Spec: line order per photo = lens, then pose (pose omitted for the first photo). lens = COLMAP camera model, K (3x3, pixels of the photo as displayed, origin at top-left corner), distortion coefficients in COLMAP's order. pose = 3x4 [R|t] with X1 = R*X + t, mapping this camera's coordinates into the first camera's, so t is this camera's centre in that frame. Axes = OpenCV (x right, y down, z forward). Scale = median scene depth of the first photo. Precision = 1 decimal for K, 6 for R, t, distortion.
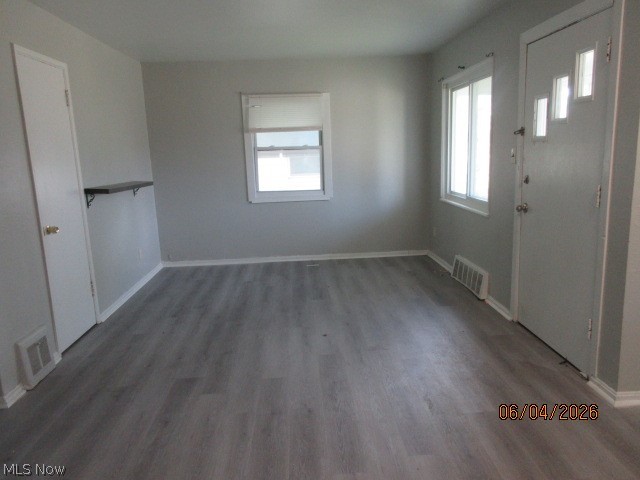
lens RADIAL K [[481.0, 0, 321.1], [0, 481.0, 239.0], [0, 0, 1]] dist [0.011121, 0.003723]
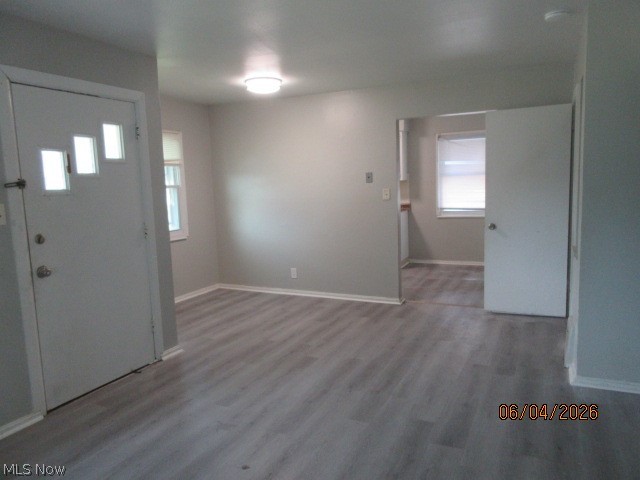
lens RADIAL K [[481.0, 0, 321.0], [0, 481.0, 240.8], [0, 0, 1]] dist [0.011121, 0.003723]
pose [[-0.879267, 0.006196, 0.476288, -0.505223], [0.152218, 0.951139, 0.268634, -0.327439], [-0.451352, 0.308701, -0.837249, 1.776158]]
